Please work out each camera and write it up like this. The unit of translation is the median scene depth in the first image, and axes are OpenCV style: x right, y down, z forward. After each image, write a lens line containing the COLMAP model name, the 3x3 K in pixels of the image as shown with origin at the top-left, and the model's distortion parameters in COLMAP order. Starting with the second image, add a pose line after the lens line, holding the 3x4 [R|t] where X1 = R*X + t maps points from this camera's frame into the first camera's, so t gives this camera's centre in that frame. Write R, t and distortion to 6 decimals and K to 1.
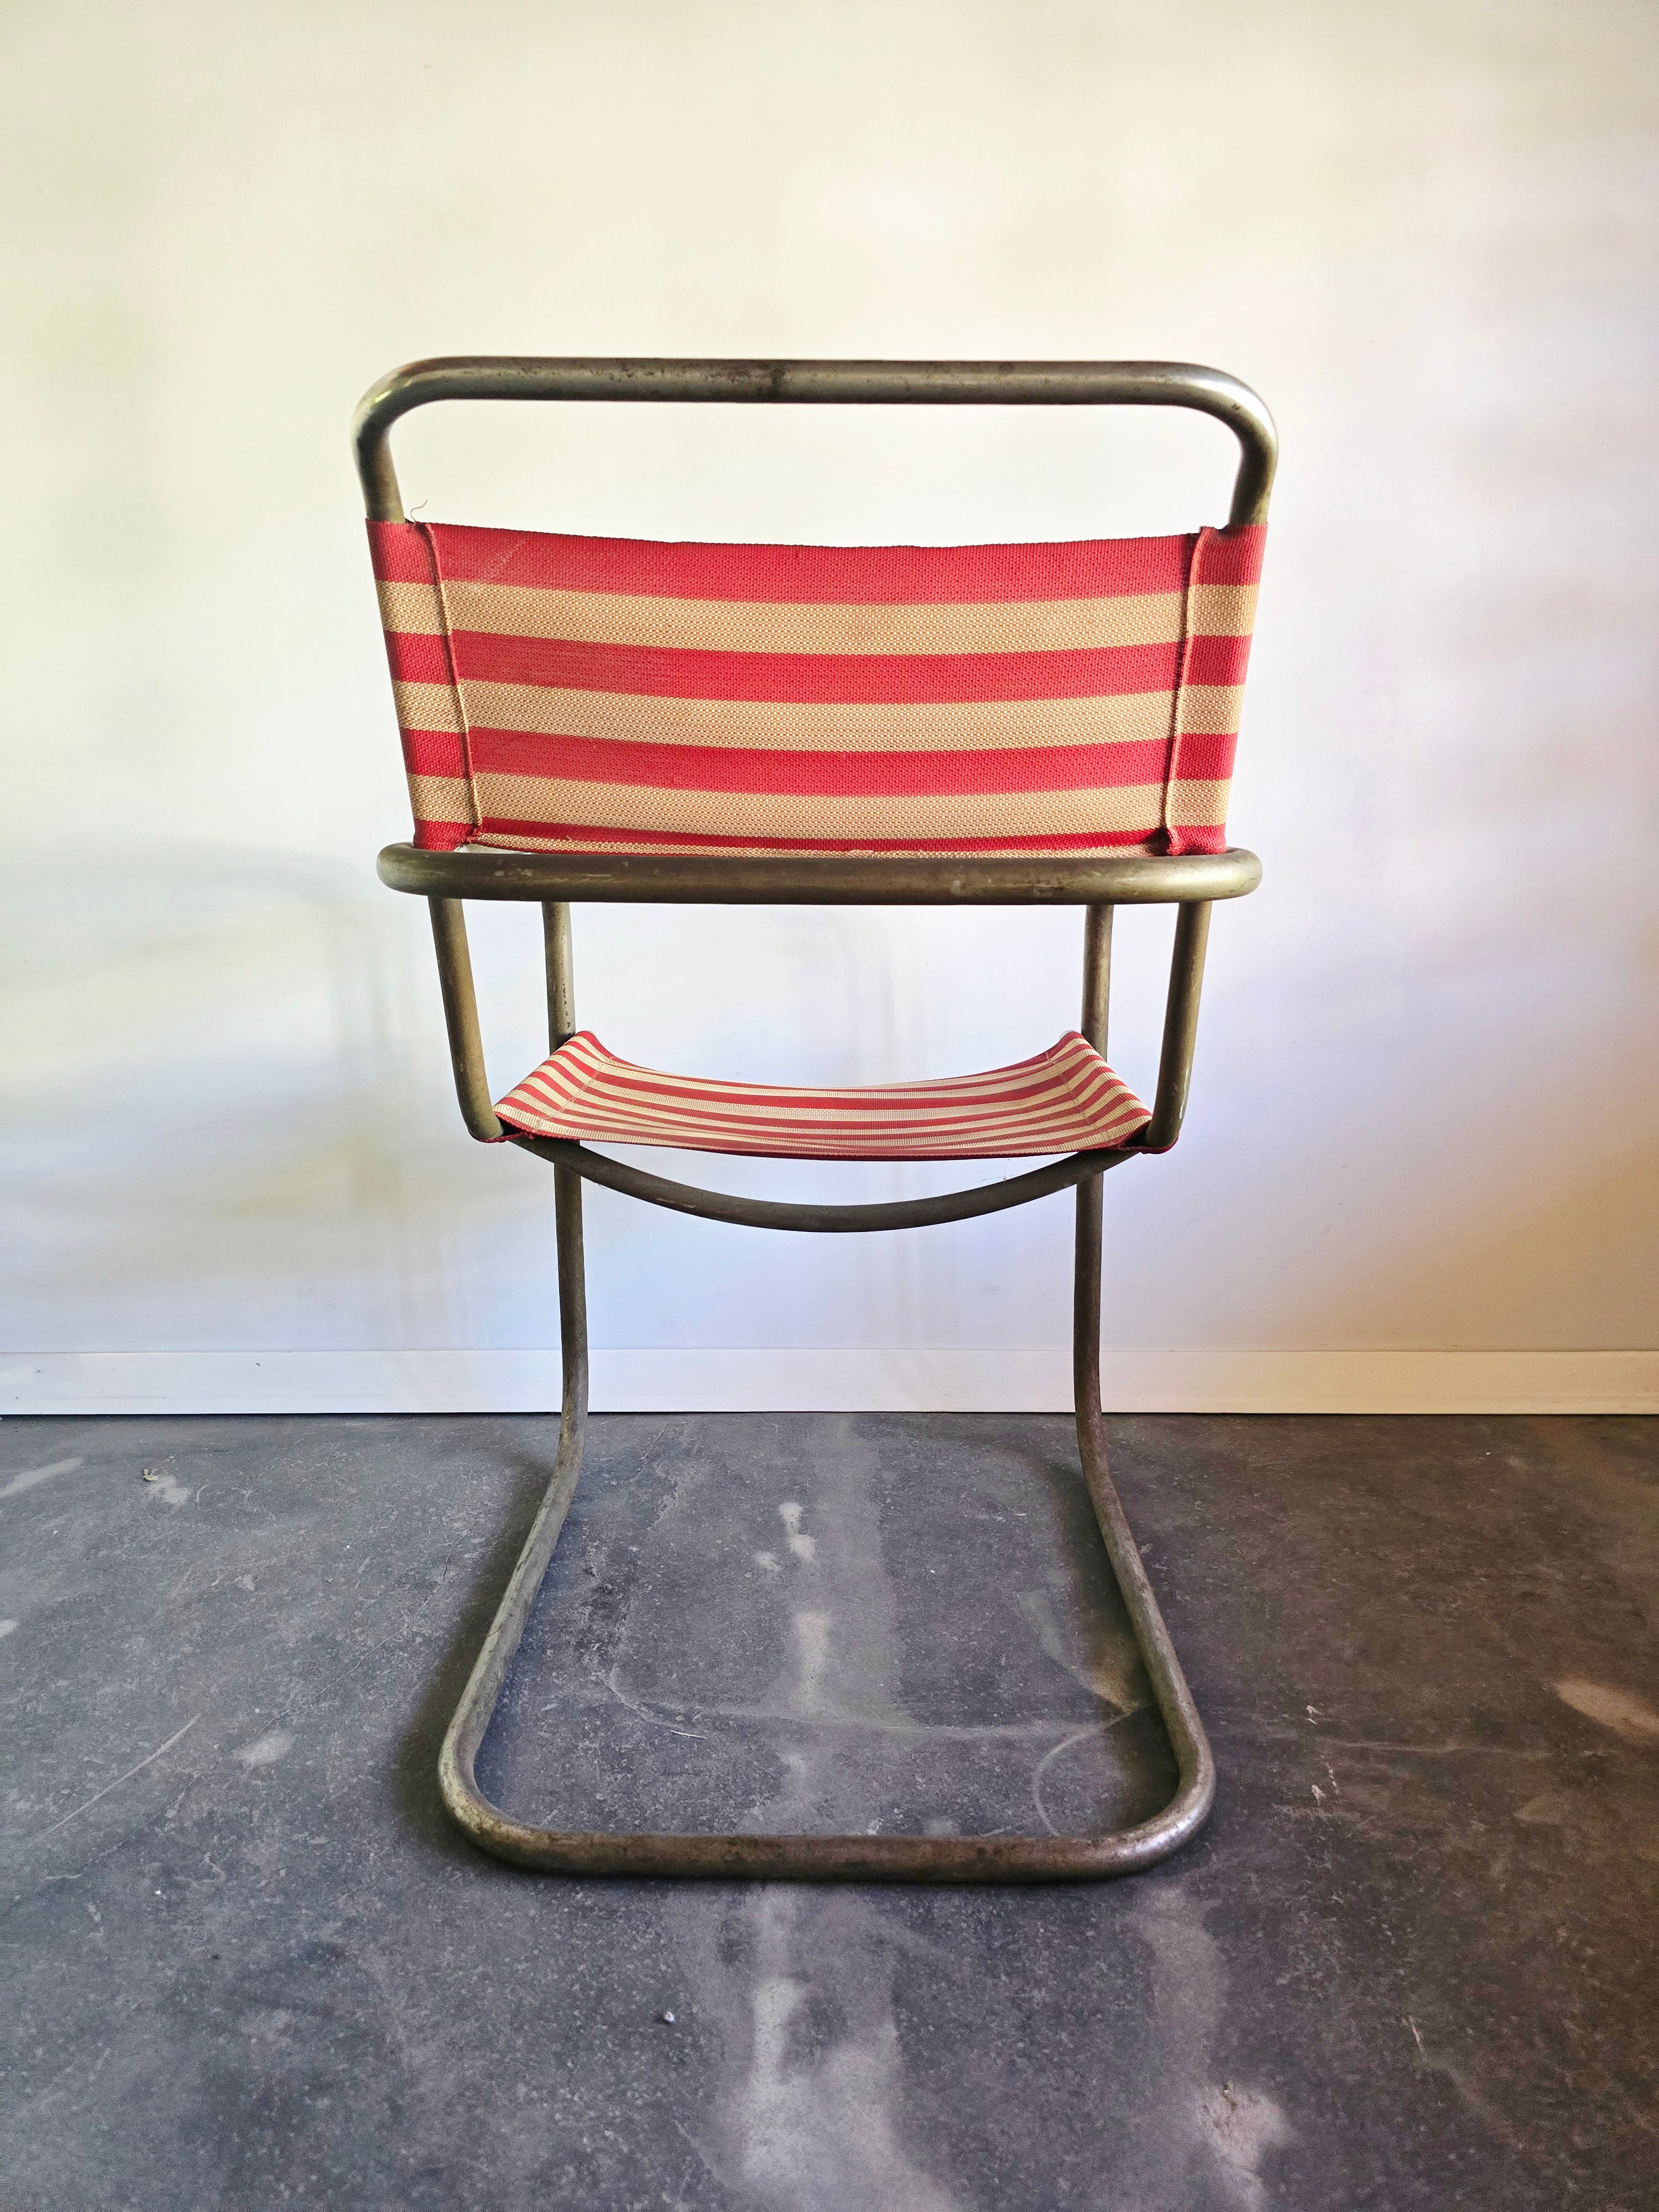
lens RADIAL K [[1534.2, 0, 809.1], [0, 1534.2, 1119.9], [0, 0, 1]] dist [0.024432, -0.035604]
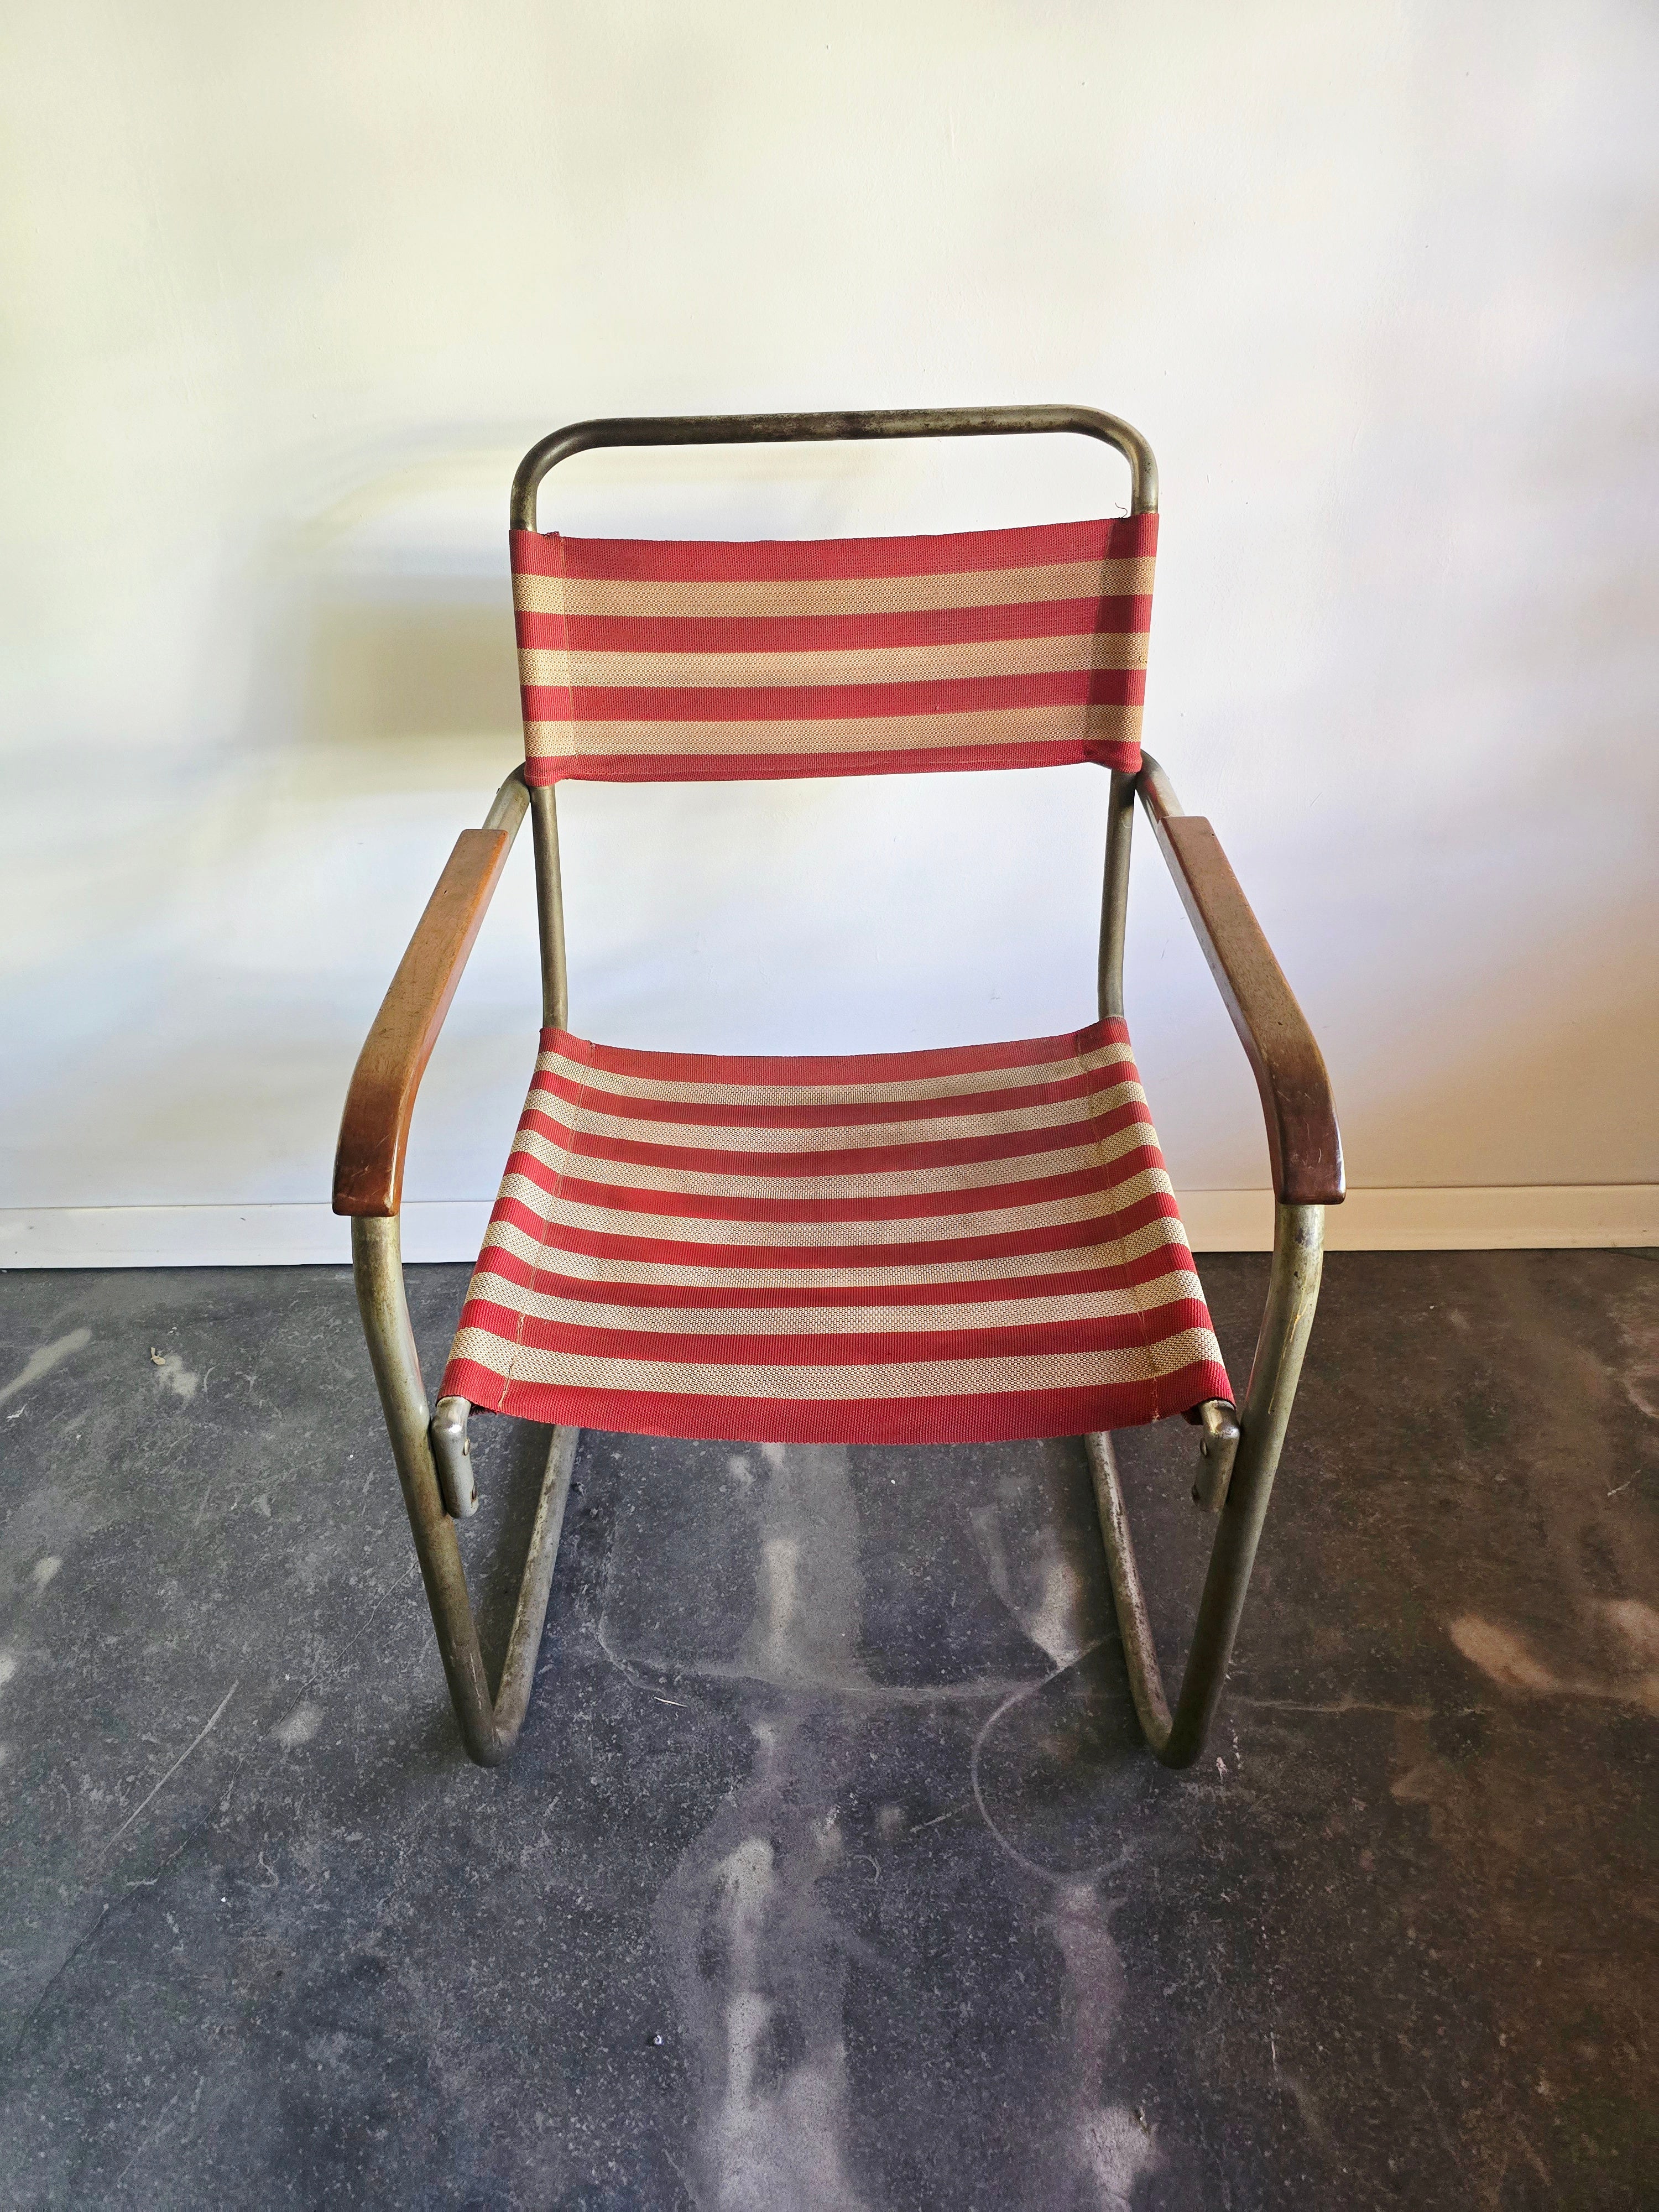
lens RADIAL K [[1534.2, 0, 799.7], [0, 1534.2, 1090.5], [0, 0, 1]] dist [0.024432, -0.035604]
pose [[0.999695, -0.021608, -0.011927, 0.040386], [0.024502, 0.927036, 0.374171, -0.445440], [0.002972, -0.374349, 0.927283, 0.123660]]
